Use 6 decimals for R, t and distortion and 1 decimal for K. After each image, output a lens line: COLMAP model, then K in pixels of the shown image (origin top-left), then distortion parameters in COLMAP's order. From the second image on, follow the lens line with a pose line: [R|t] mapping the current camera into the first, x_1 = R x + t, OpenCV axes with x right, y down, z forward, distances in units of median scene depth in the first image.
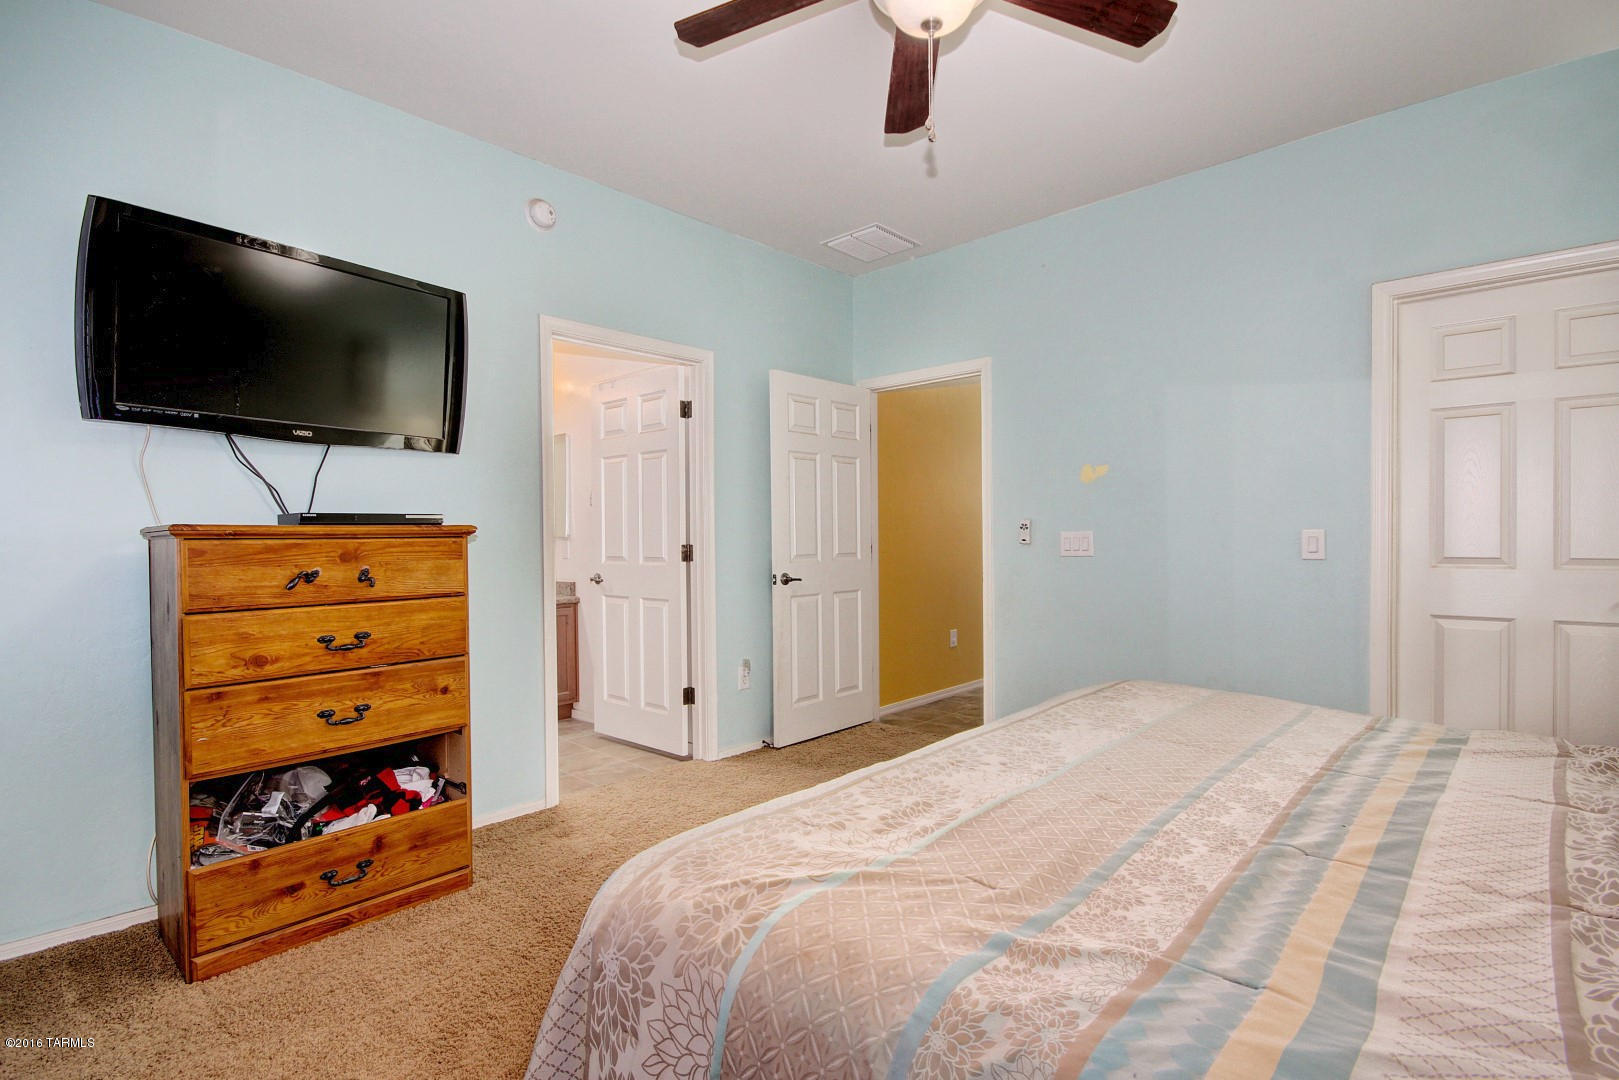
lens RADIAL K [[771.0, 0, 827.8], [0, 771.0, 532.0], [0, 0, 1]] dist [-0.001934, -0.000668]
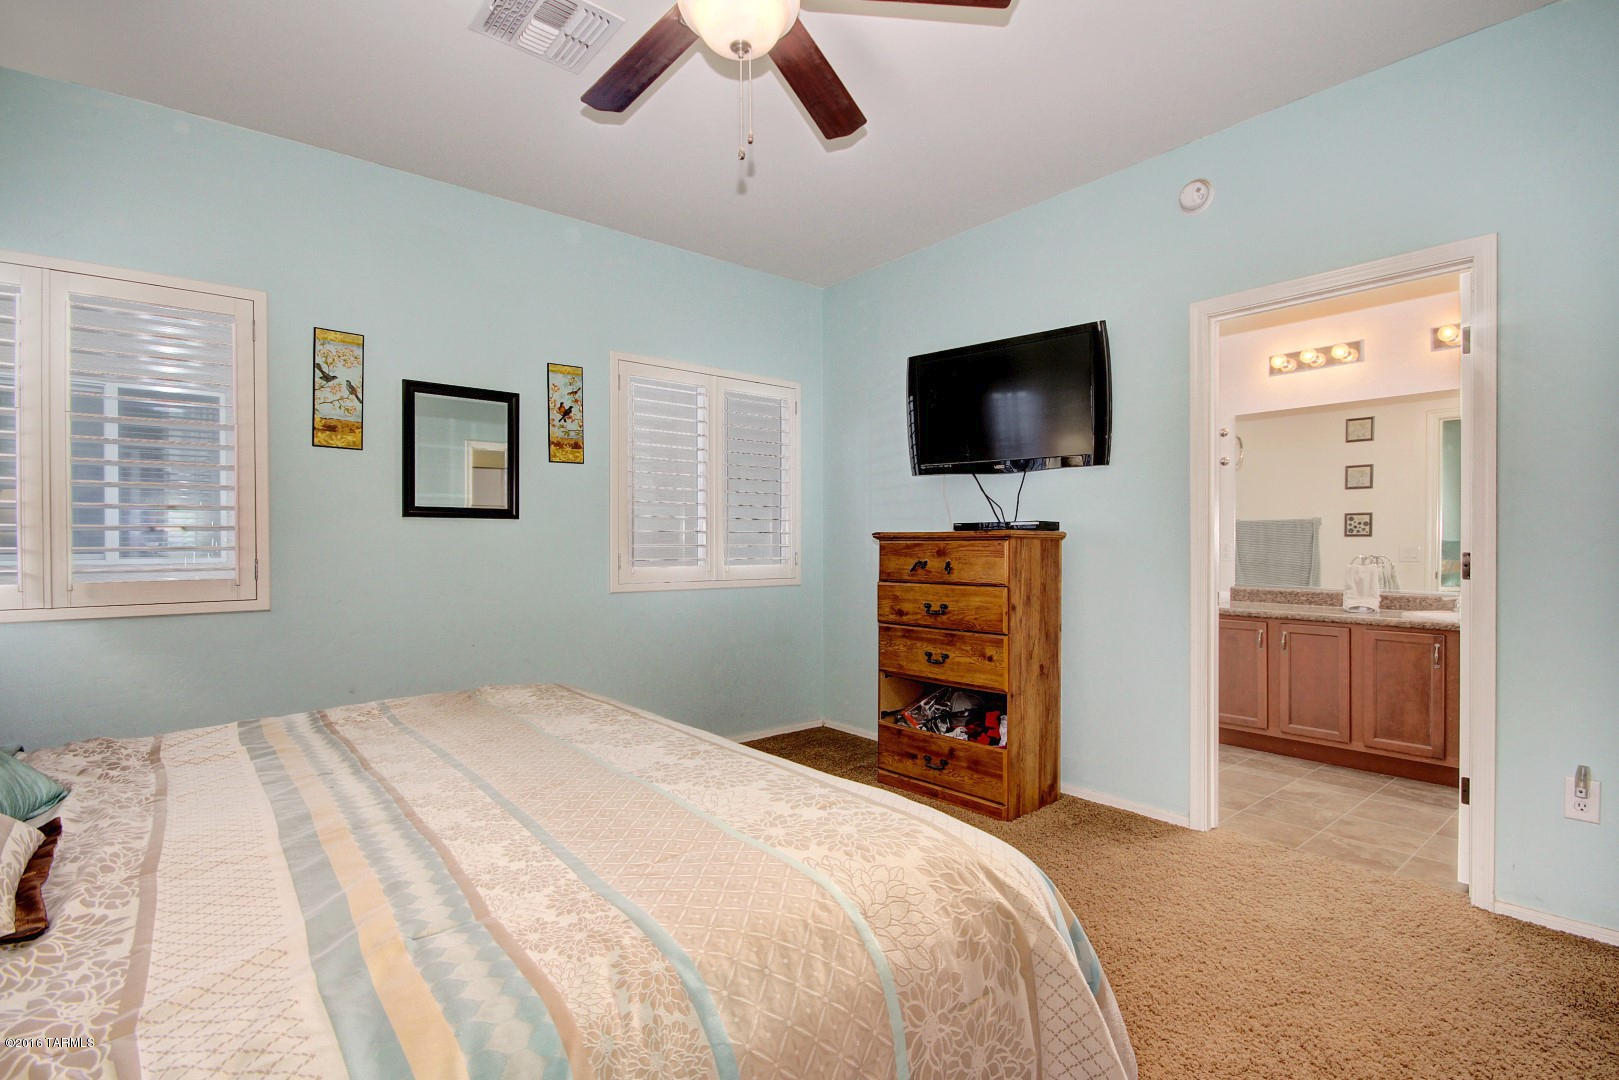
lens RADIAL K [[767.8, 0, 826.6], [0, 767.8, 543.5], [0, 0, 1]] dist [-0.000336, -0.000386]
pose [[-0.119563, 0.009450, -0.992782, 0.876805], [0.004329, 0.999950, 0.008997, -0.000049], [0.992817, -0.003223, -0.119598, 0.956364]]
